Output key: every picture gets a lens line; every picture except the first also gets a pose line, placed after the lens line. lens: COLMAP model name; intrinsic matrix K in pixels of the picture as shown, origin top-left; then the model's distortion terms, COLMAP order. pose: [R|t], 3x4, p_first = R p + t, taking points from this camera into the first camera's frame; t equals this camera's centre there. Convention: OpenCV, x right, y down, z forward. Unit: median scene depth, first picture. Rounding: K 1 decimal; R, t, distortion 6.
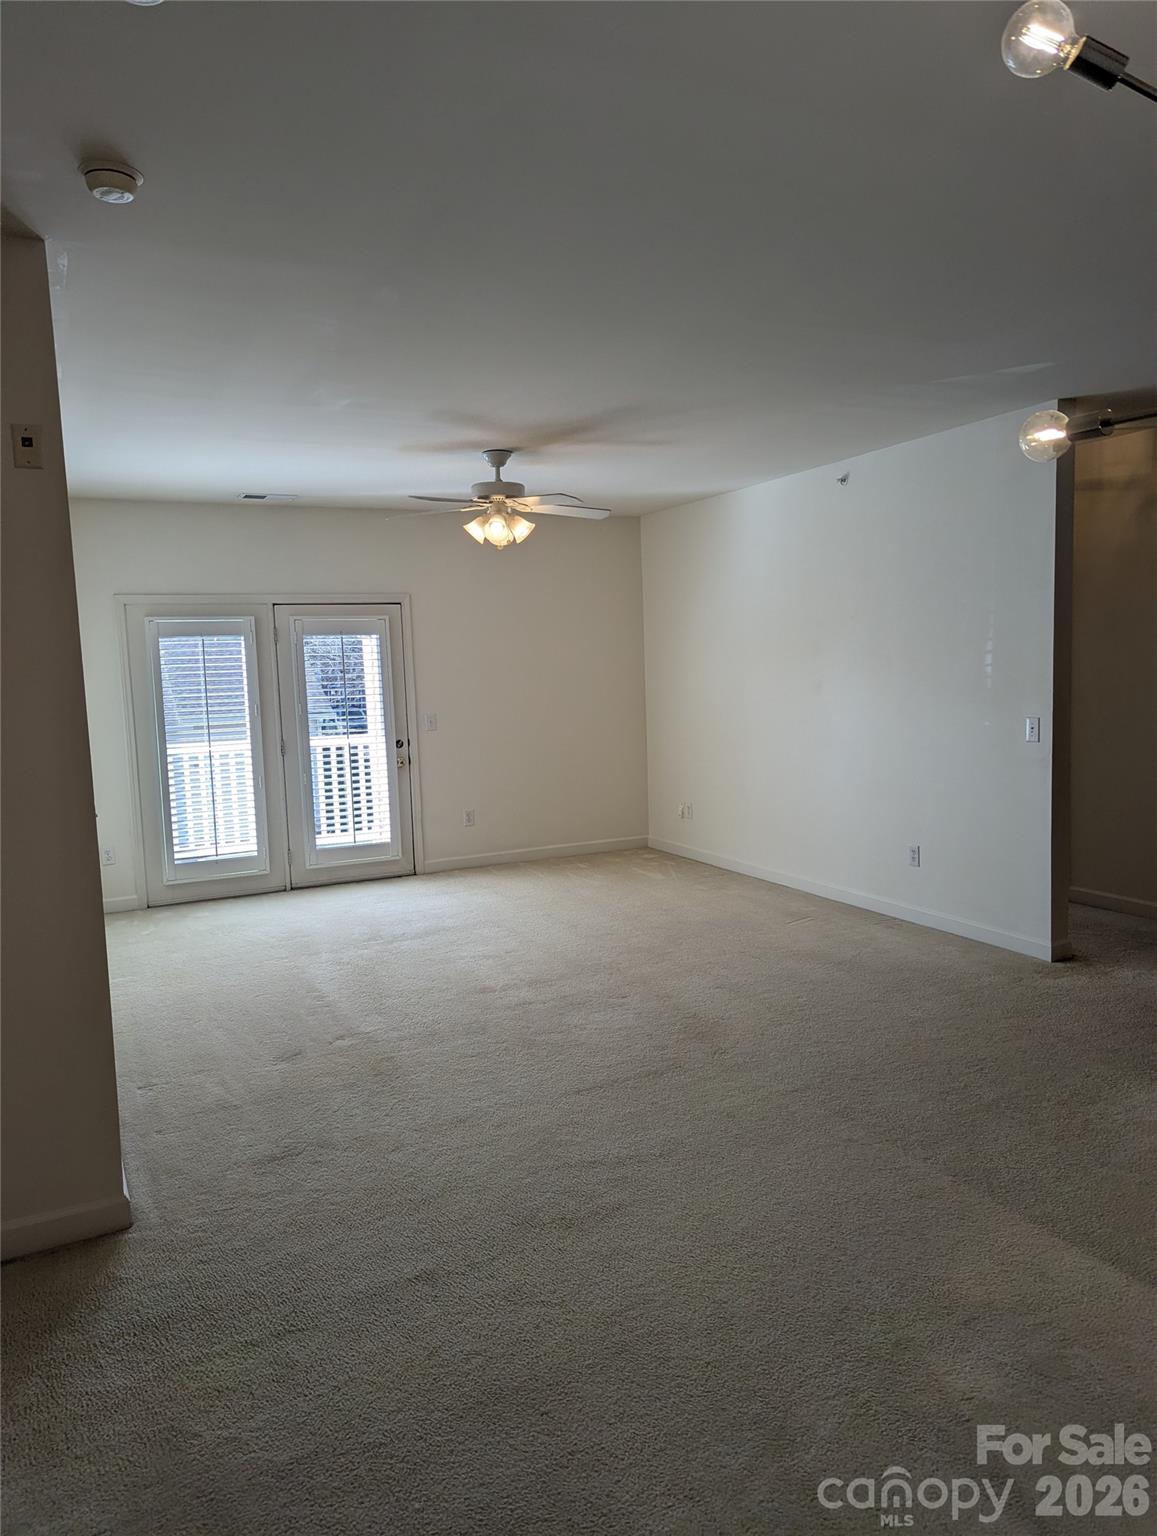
lens RADIAL K [[1076.3, 0, 585.9], [0, 1076.3, 776.4], [0, 0, 1]] dist [0.068383, -0.043819]
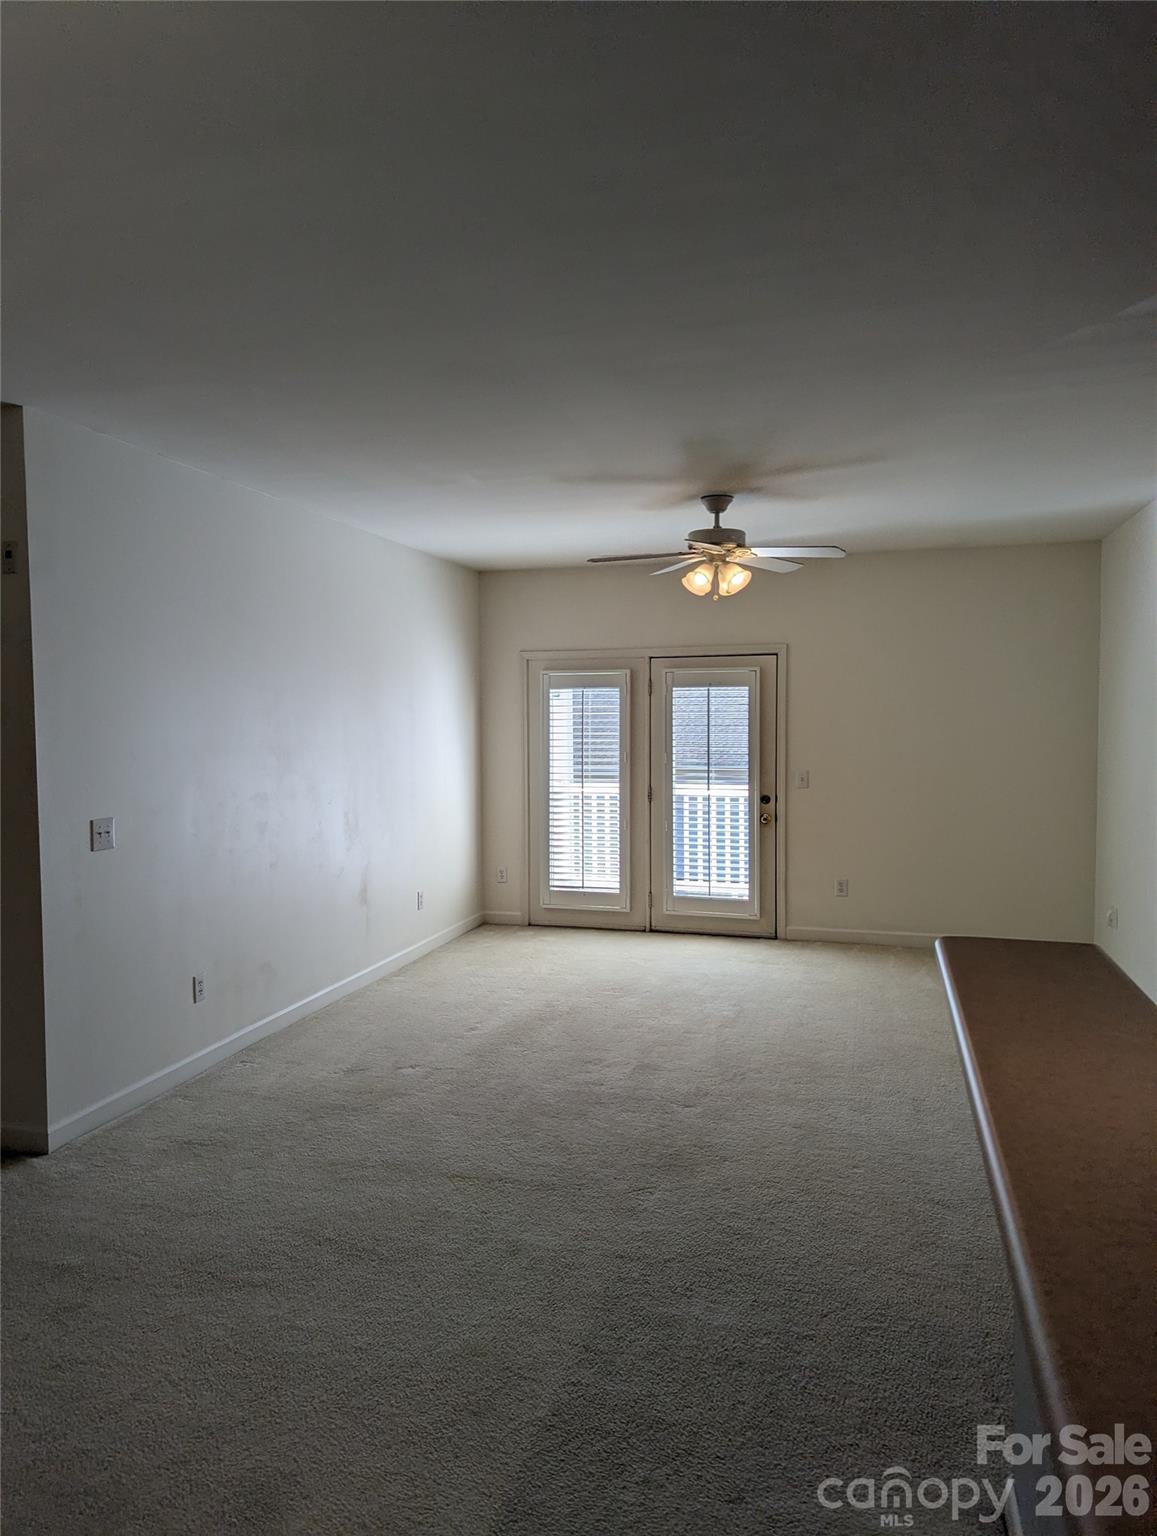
lens RADIAL K [[1076.3, 0, 557.0], [0, 1076.3, 760.8], [0, 0, 1]] dist [0.068383, -0.043819]
pose [[0.737778, 0.056011, -0.672716, 0.352079], [-0.091833, 0.995615, -0.017819, -0.031765], [0.668768, 0.074924, 0.739686, 0.172229]]
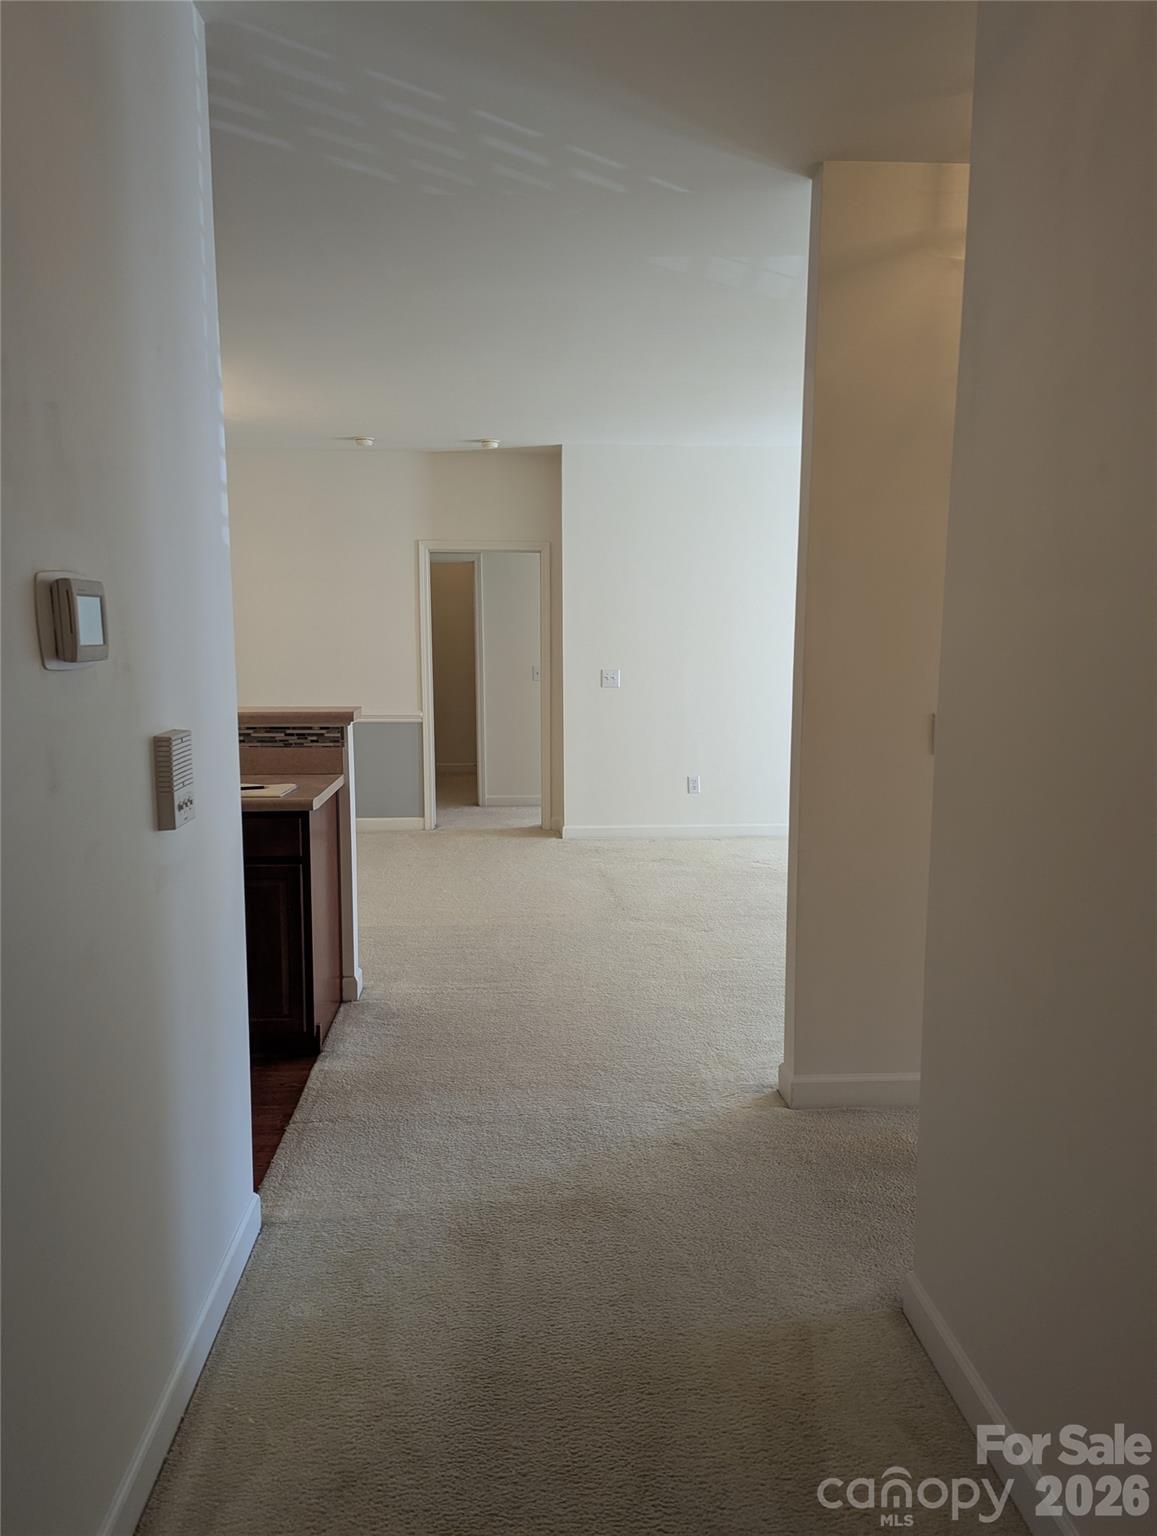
lens RADIAL K [[1076.3, 0, 593.8], [0, 1076.3, 796.6], [0, 0, 1]] dist [0.068383, -0.043819]
pose [[-0.382785, 0.170413, -0.907984, 0.733198], [-0.088410, 0.971572, 0.219619, -0.094473], [0.919597, 0.164341, -0.356837, 0.801842]]
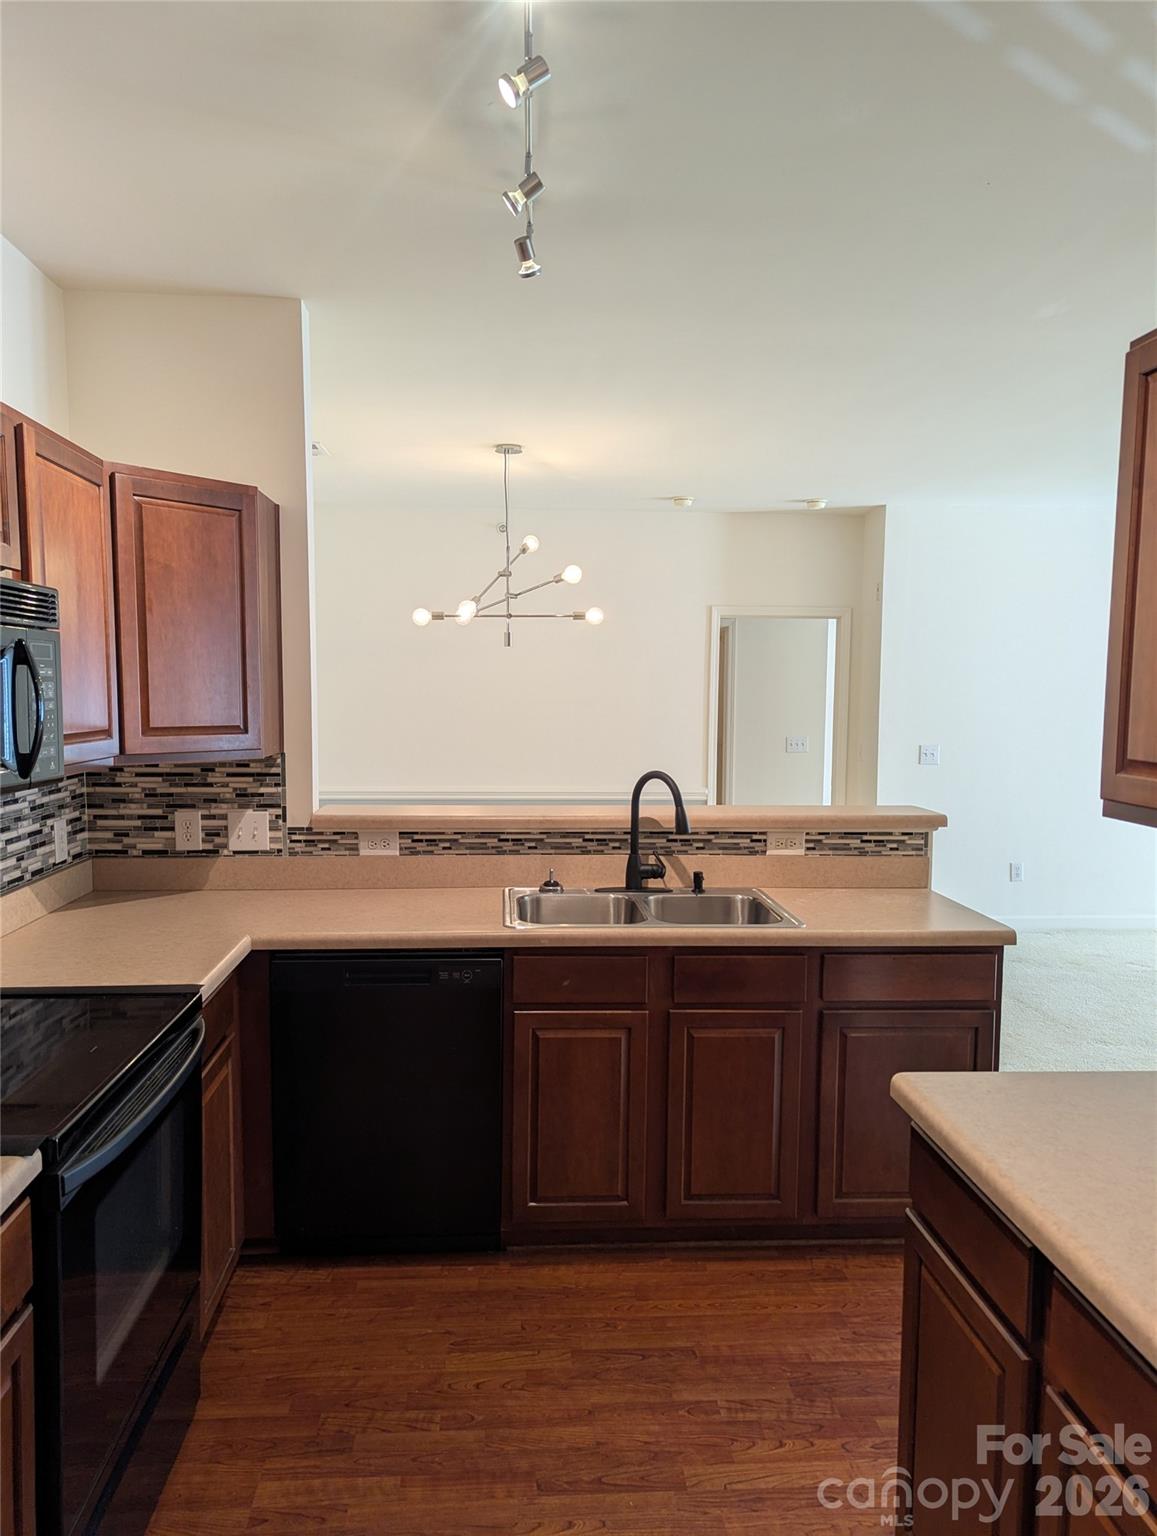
lens RADIAL K [[1076.3, 0, 572.3], [0, 1076.3, 777.4], [0, 0, 1]] dist [0.068383, -0.043819]
pose [[-0.380192, 0.107645, -0.918622, 0.761096], [-0.096345, 0.983192, 0.155086, -0.077078], [0.919876, 0.147467, -0.363430, 0.497238]]
